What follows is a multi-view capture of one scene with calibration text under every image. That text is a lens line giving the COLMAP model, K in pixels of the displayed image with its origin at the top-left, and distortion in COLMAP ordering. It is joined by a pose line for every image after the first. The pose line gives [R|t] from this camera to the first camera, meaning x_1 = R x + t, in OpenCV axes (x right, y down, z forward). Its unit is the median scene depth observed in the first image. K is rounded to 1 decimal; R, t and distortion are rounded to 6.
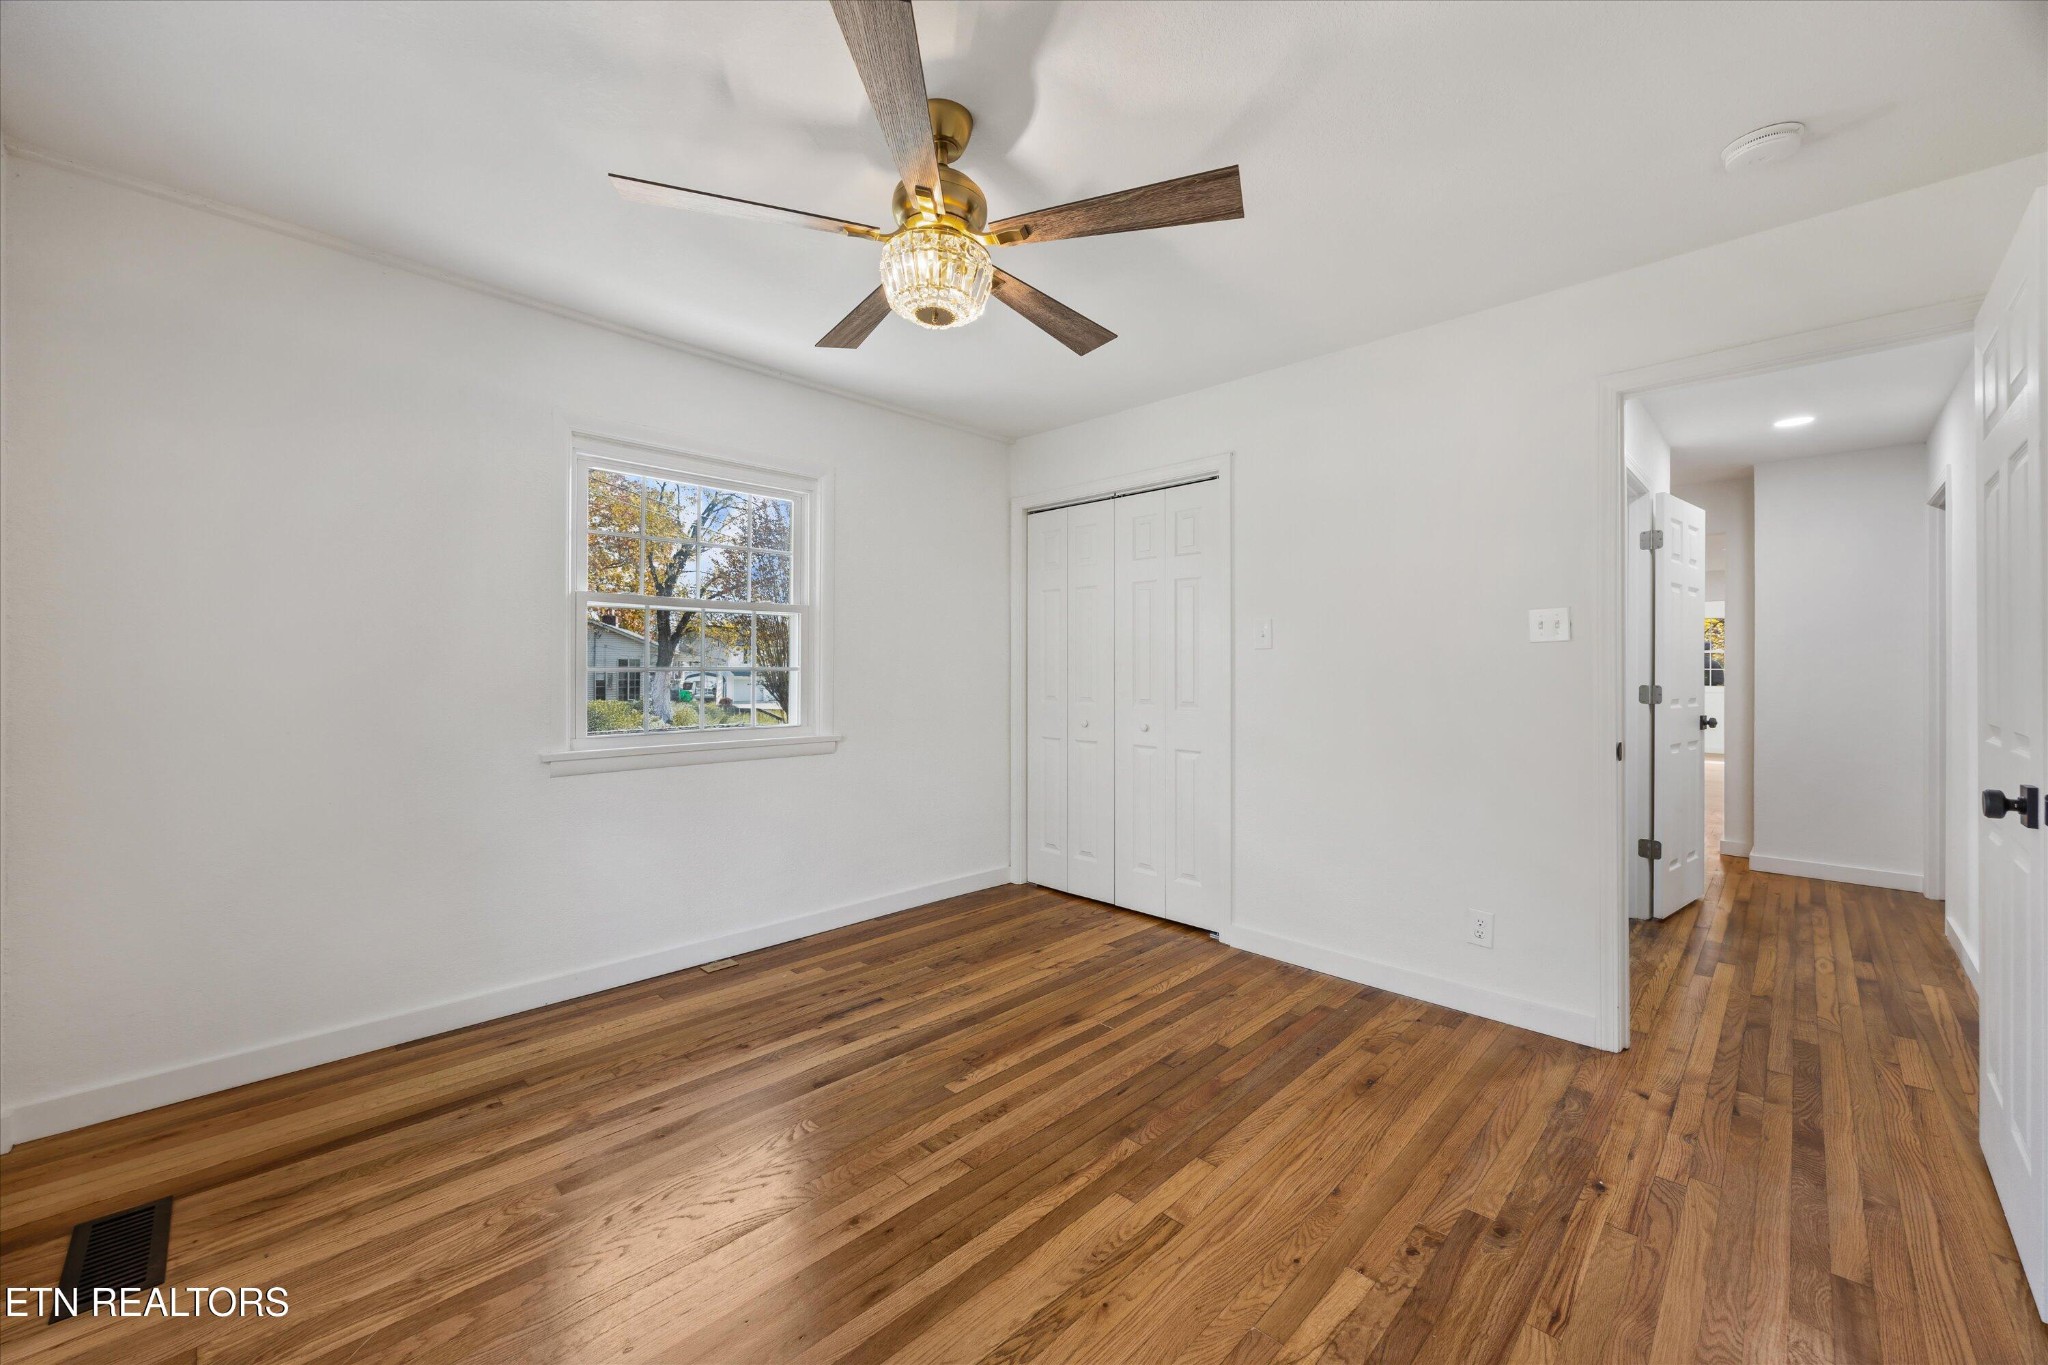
lens RADIAL K [[779.7, 0, 1026.5], [0, 779.7, 678.5], [0, 0, 1]] dist [-0.002480, -0.000143]
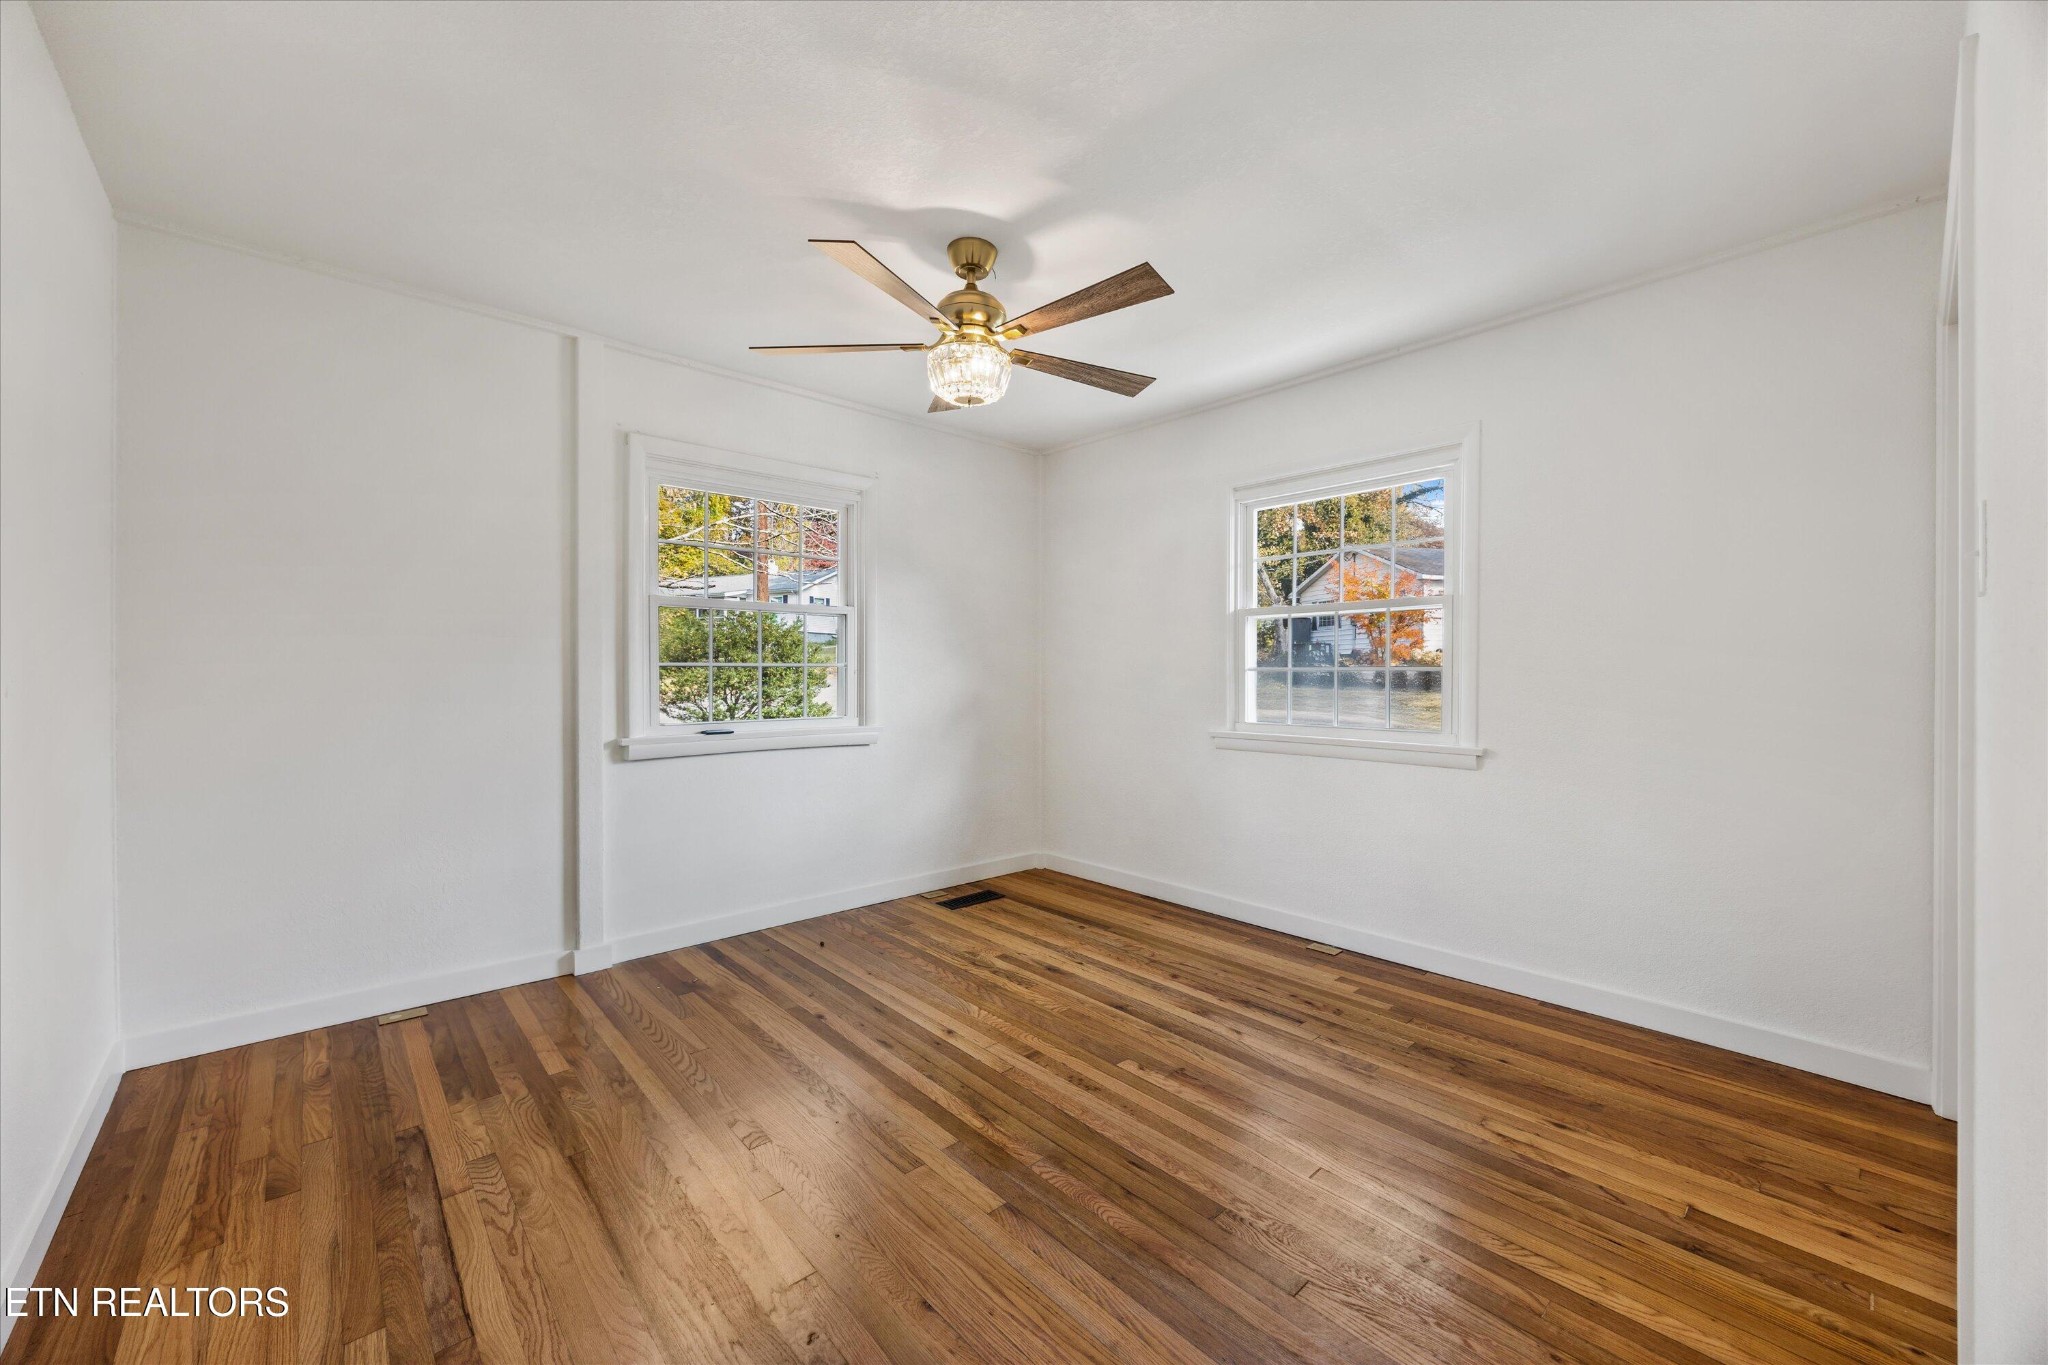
lens RADIAL K [[779.7, 0, 1026.5], [0, 779.7, 678.5], [0, 0, 1]] dist [-0.002480, -0.000143]
pose [[-0.047239, 0.004492, -0.998874, 0.816753], [-0.010875, 0.999928, 0.005011, 0.001798], [0.998824, 0.011100, -0.047186, 0.774577]]
